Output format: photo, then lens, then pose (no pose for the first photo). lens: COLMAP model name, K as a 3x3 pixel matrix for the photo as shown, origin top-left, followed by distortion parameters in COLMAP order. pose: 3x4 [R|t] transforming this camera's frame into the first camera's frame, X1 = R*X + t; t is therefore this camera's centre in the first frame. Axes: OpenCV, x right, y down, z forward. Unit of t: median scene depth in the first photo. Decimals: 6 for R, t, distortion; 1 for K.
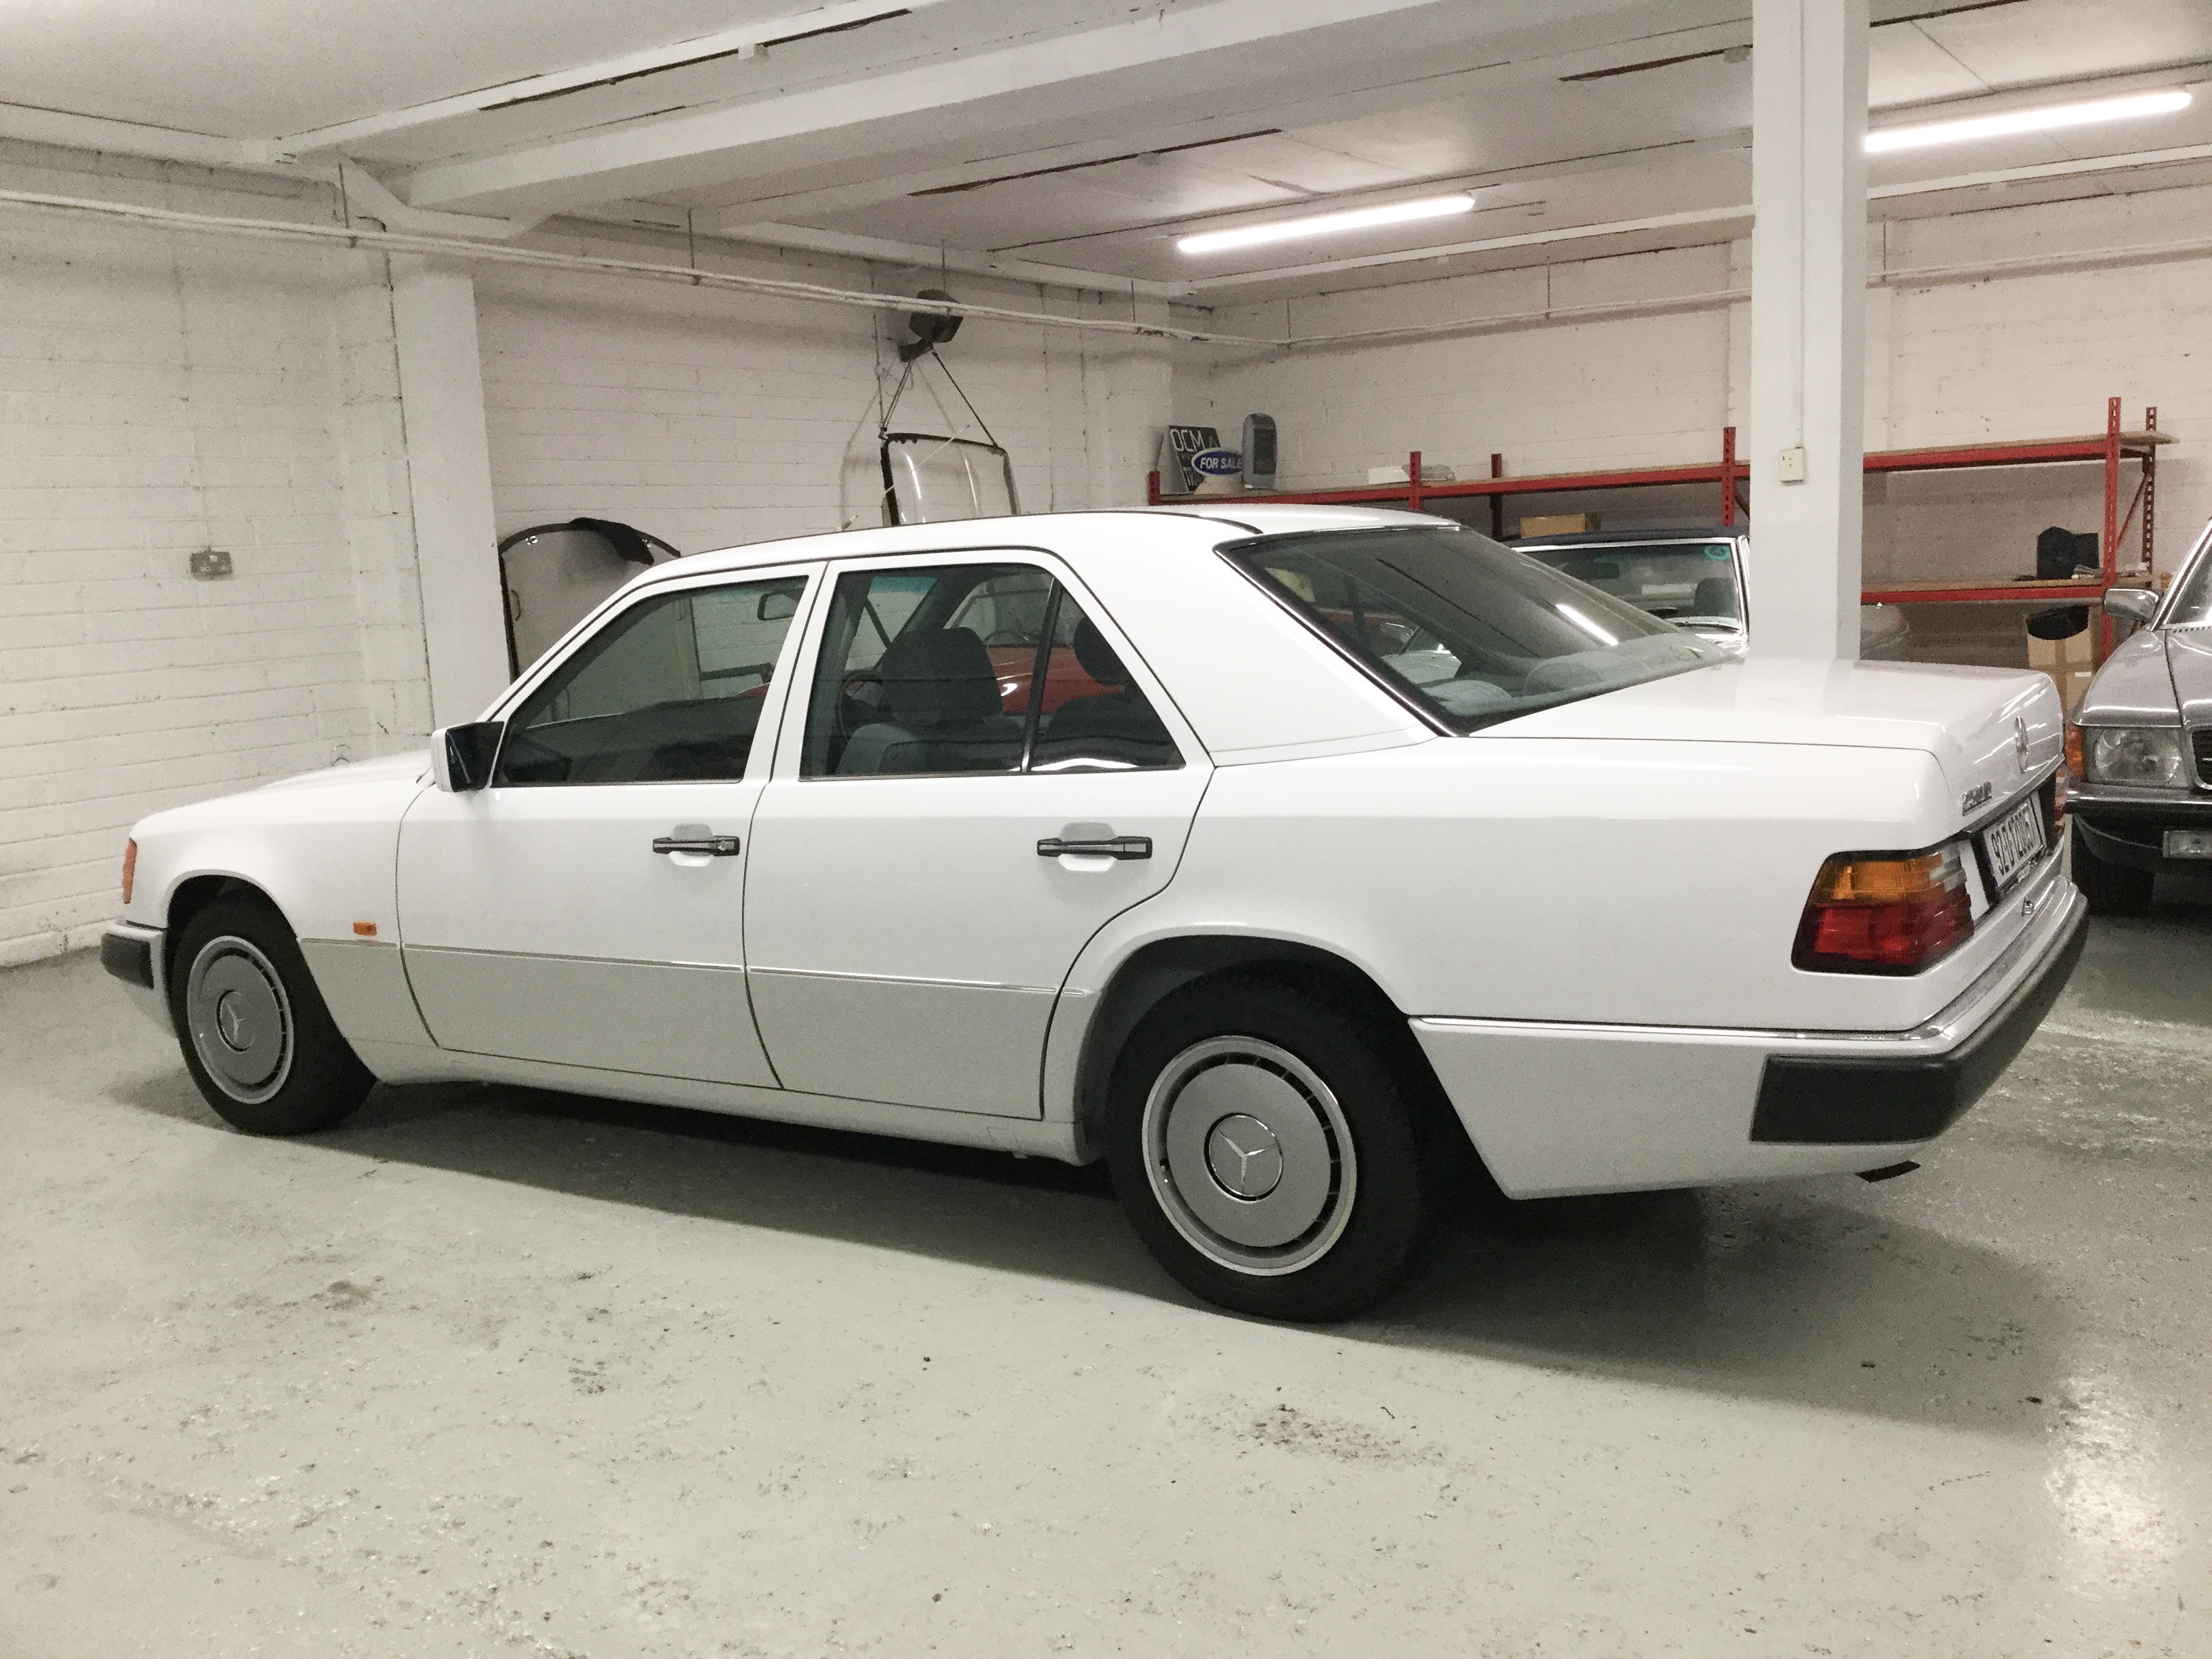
lens RADIAL K [[1997.9, 0, 1106.0], [0, 1997.9, 829.5], [0, 0, 1]] dist [0.111743, -0.198709]
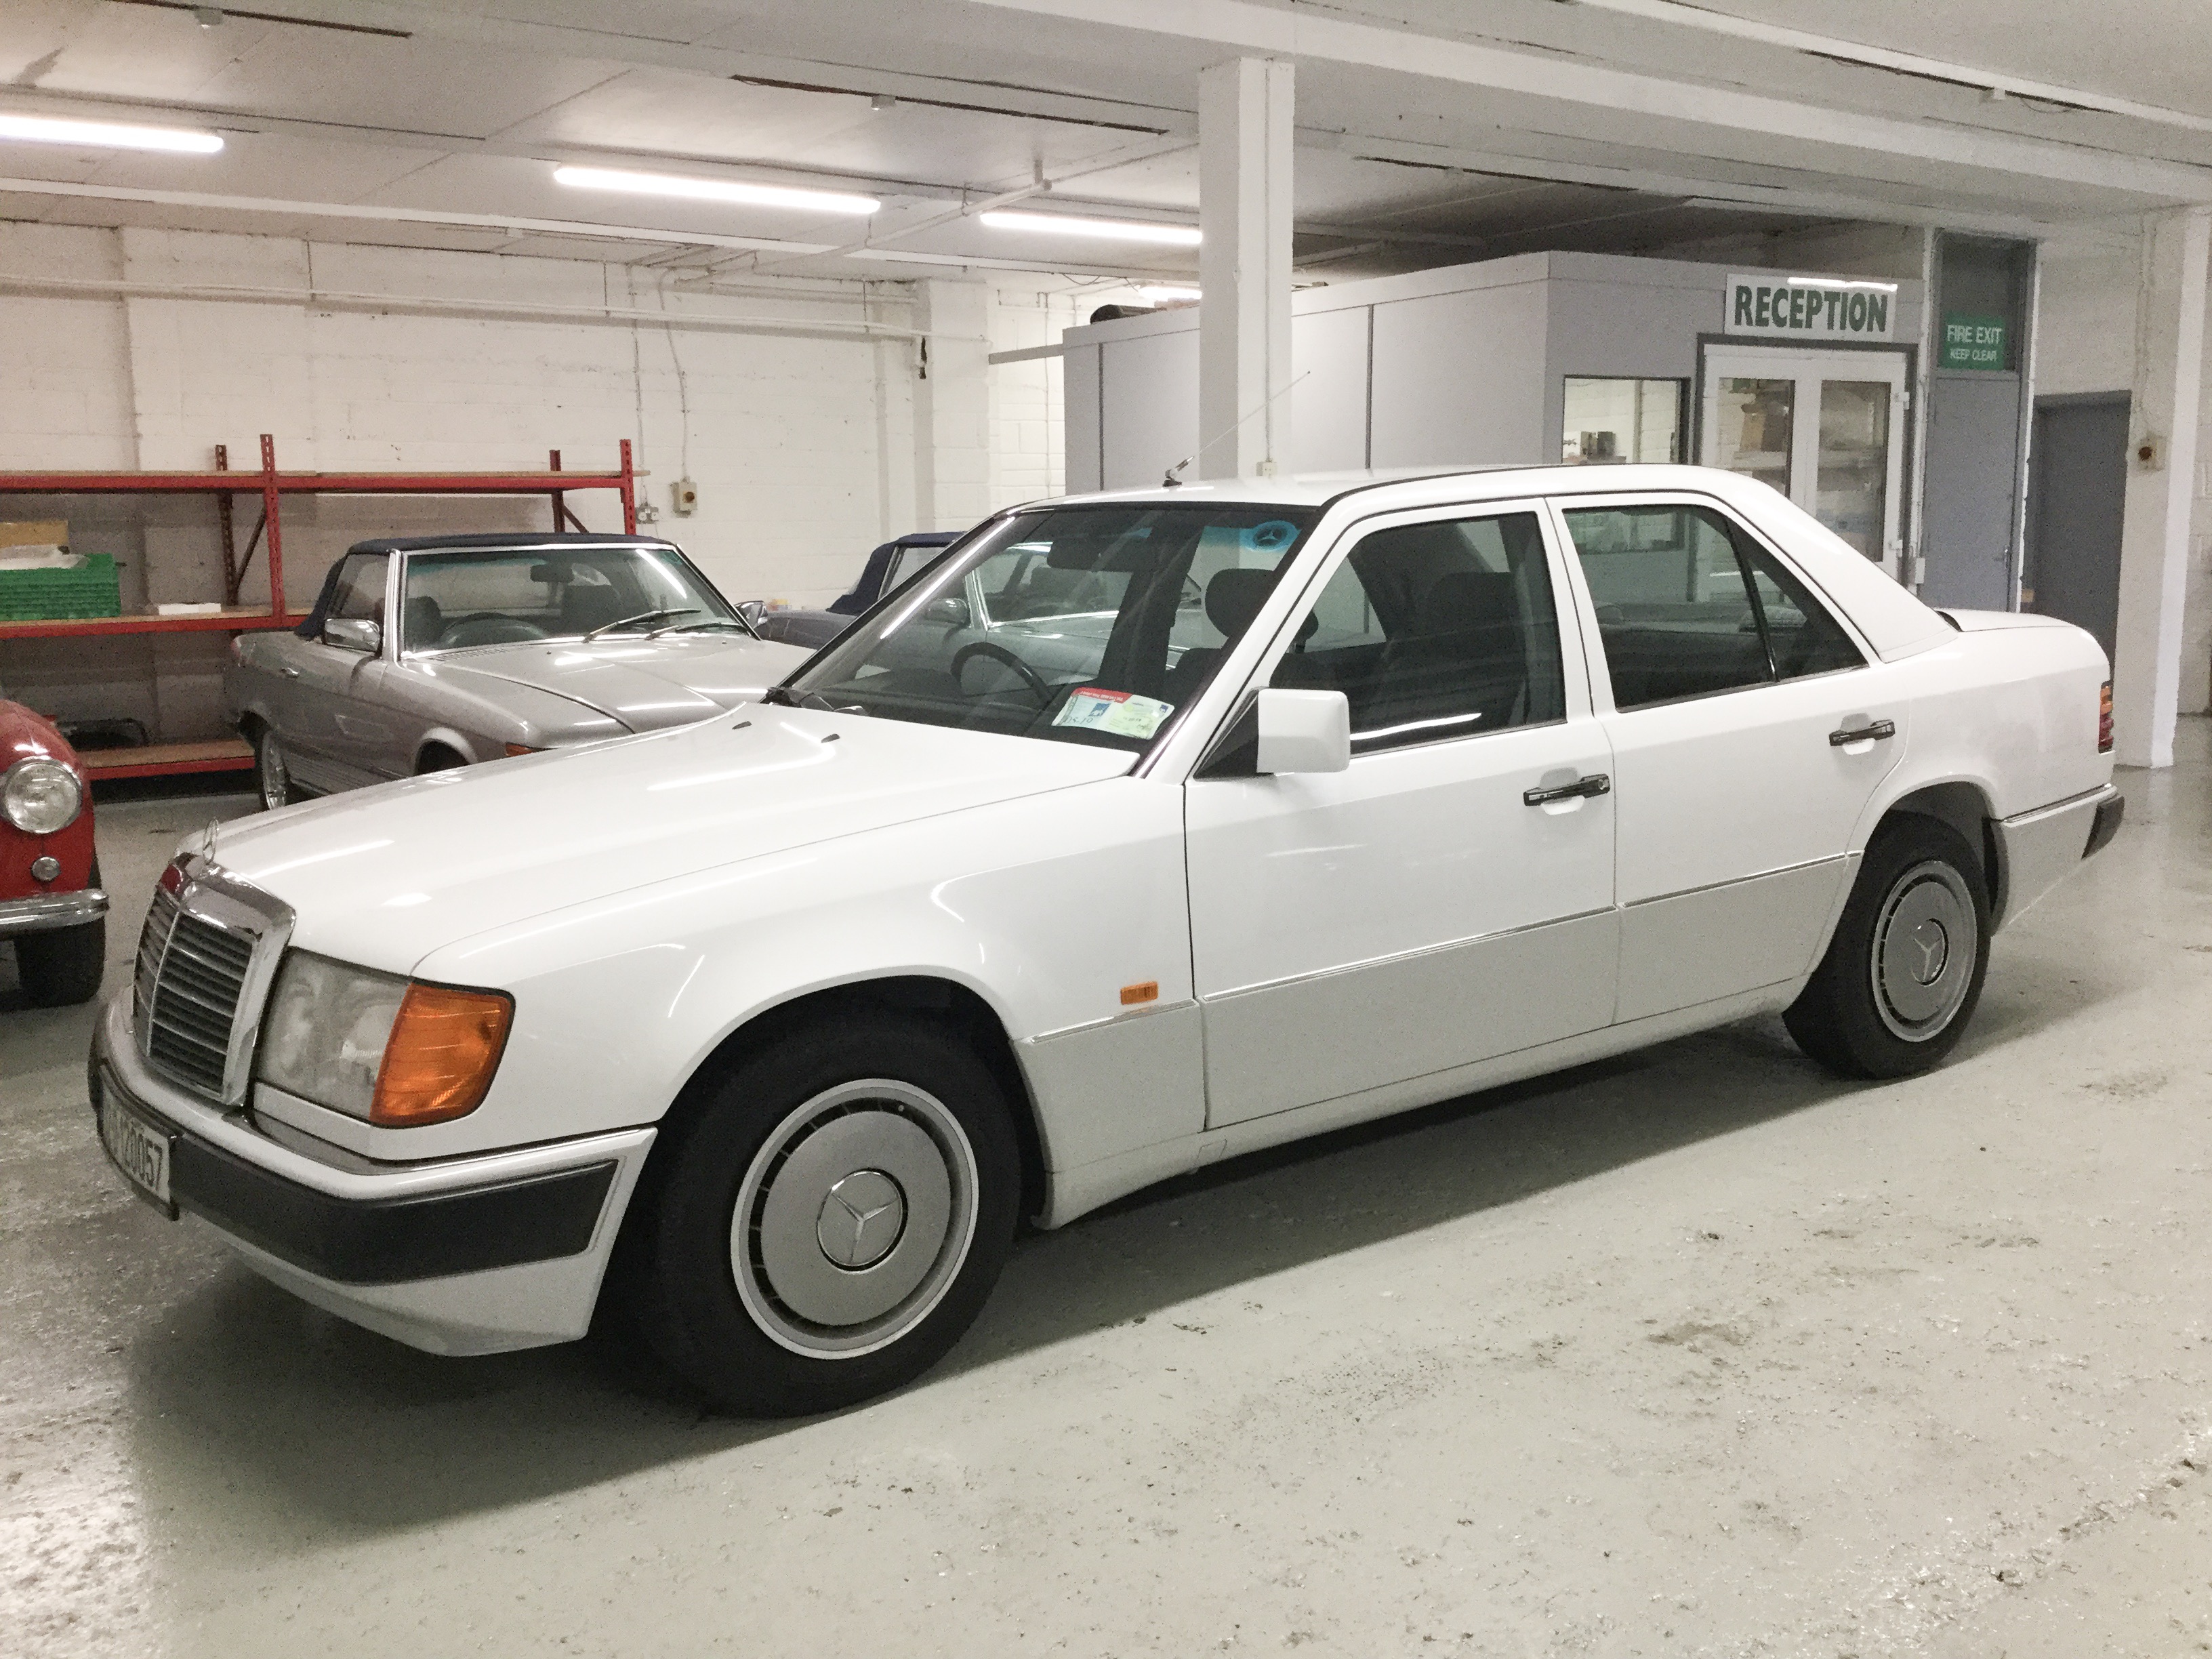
lens RADIAL K [[1997.9, 0, 1106.0], [0, 1997.9, 829.5], [0, 0, 1]] dist [0.111743, -0.198709]
pose [[0.346287, -0.099438, 0.932844, -1.117605], [0.131399, 0.989705, 0.056722, -0.053877], [-0.928881, 0.102933, 0.355788, 0.828875]]
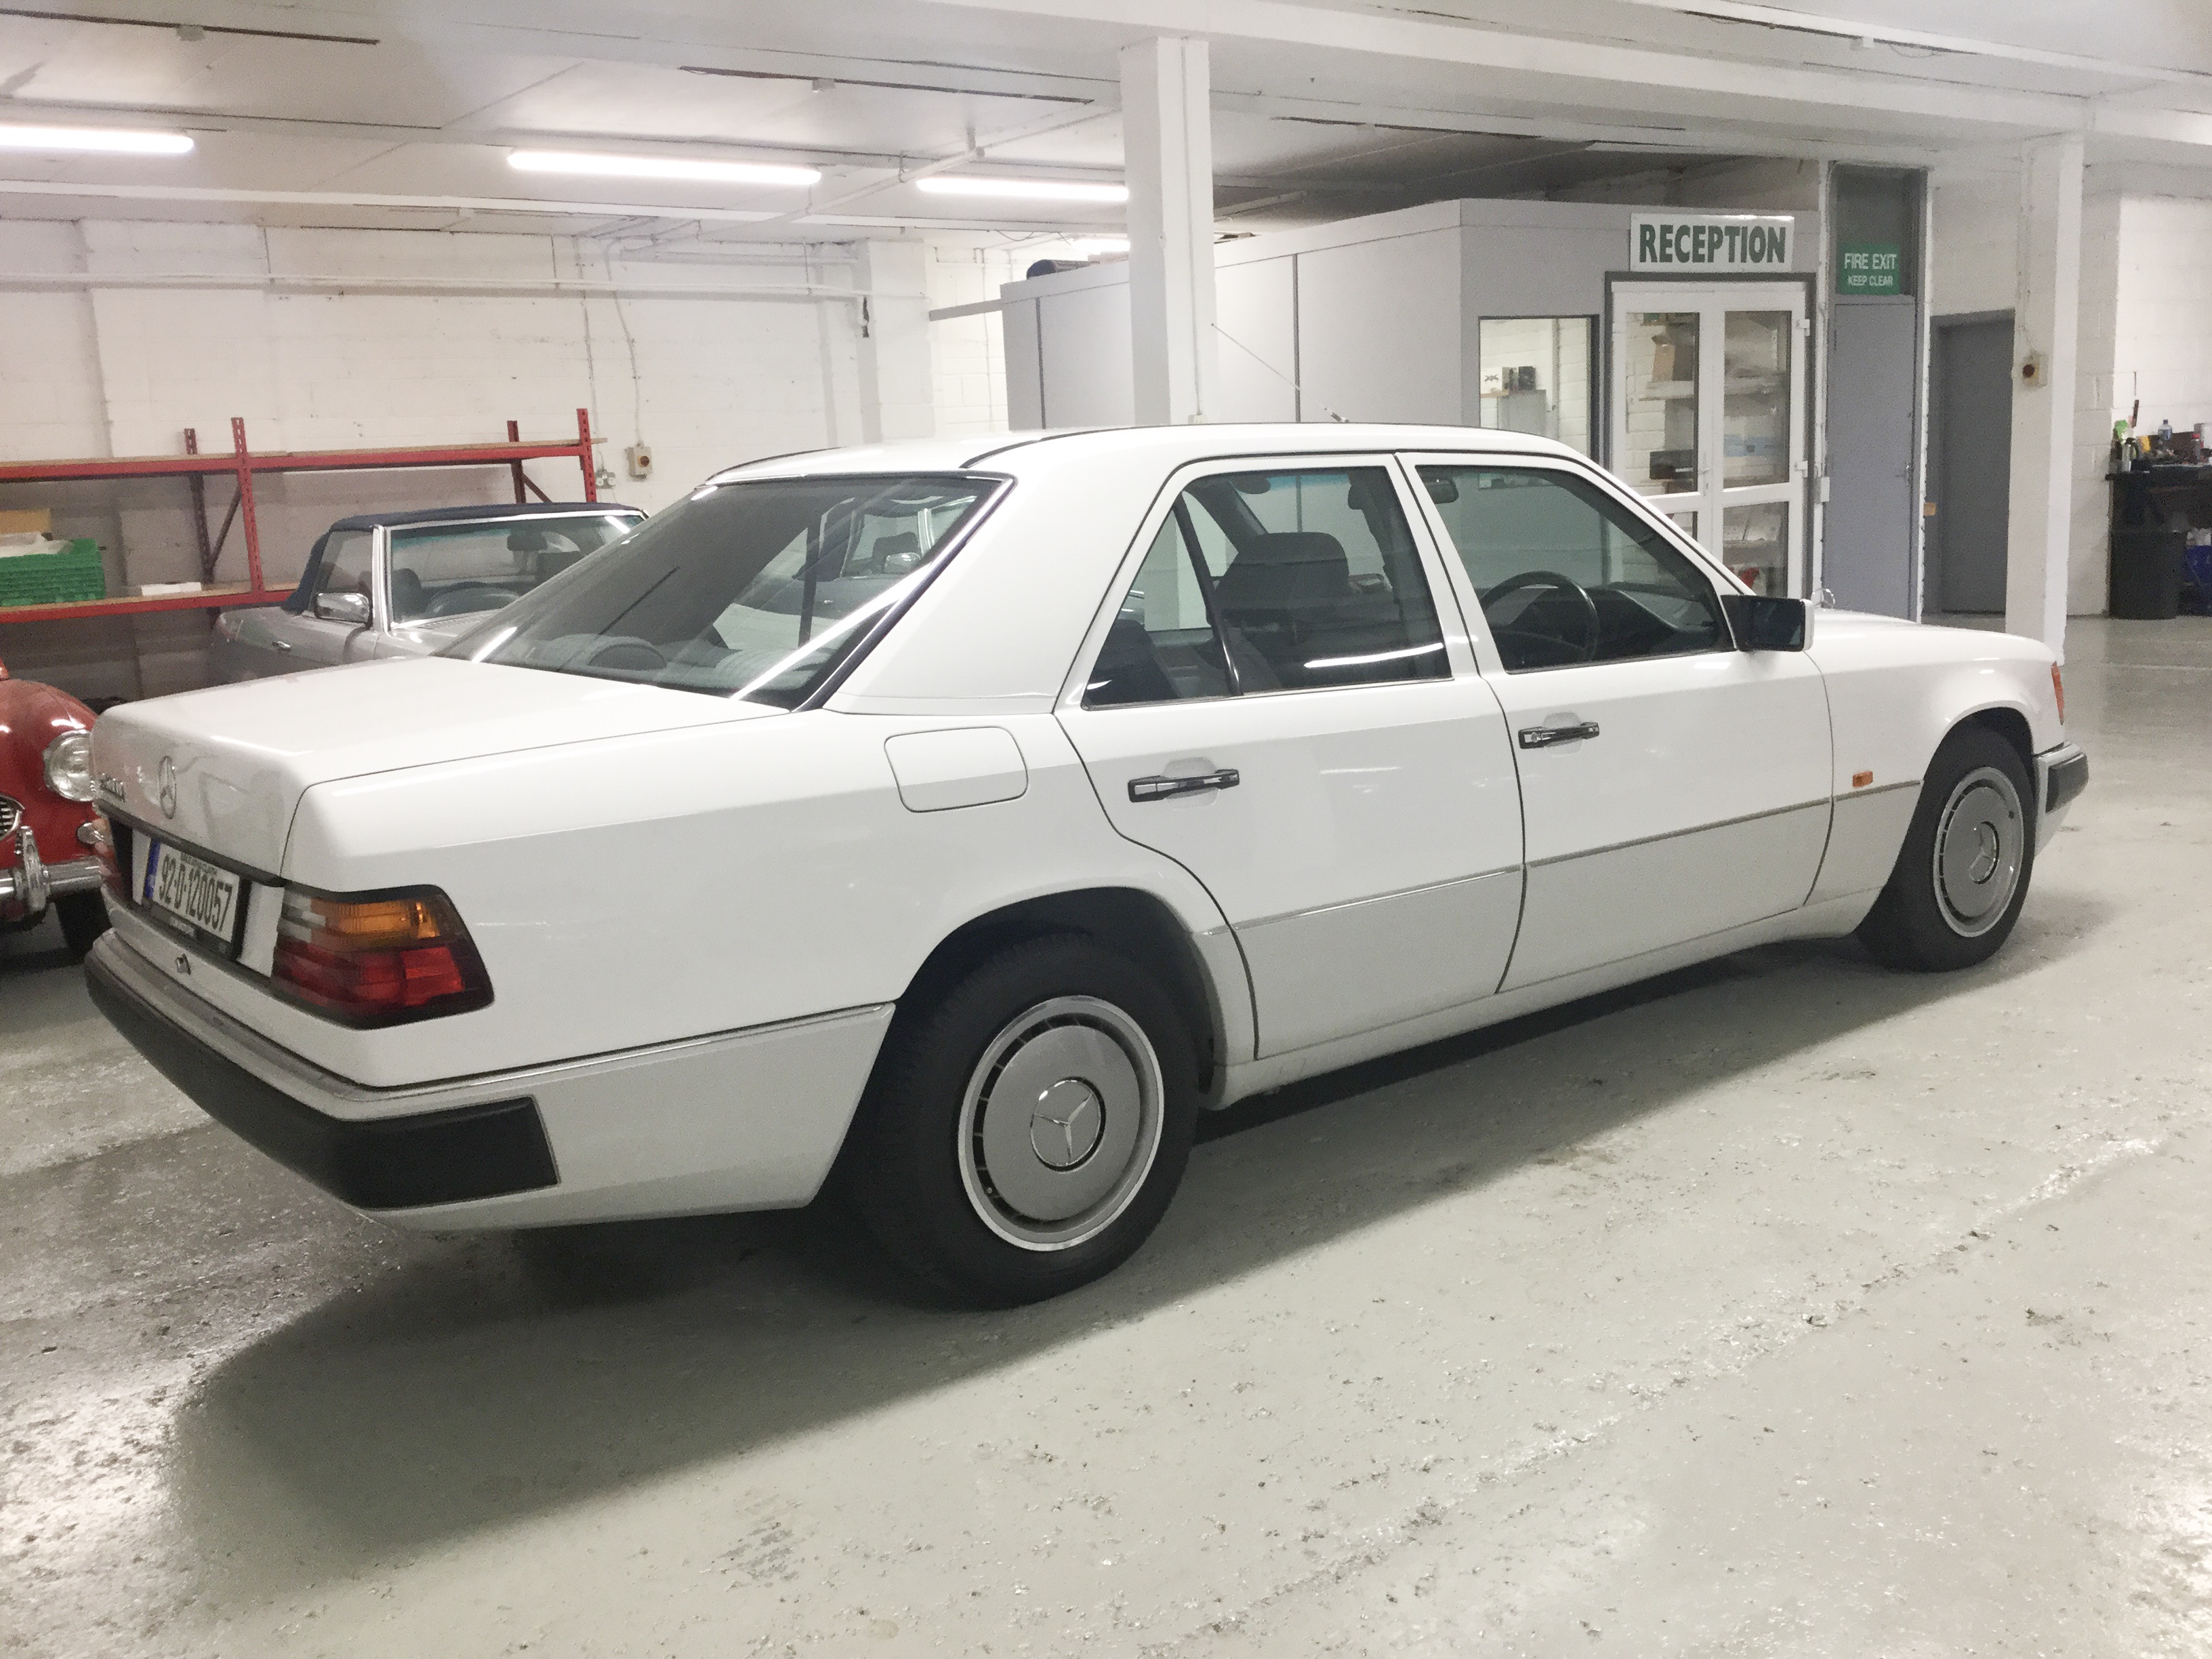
lens RADIAL K [[1997.9, 0, 1106.0], [0, 1997.9, 829.5], [0, 0, 1]] dist [0.111743, -0.198709]
pose [[0.321351, -0.138885, 0.936720, -1.234865], [0.169691, 0.981620, 0.087328, -0.050867], [-0.931632, 0.130890, 0.339012, 0.786248]]
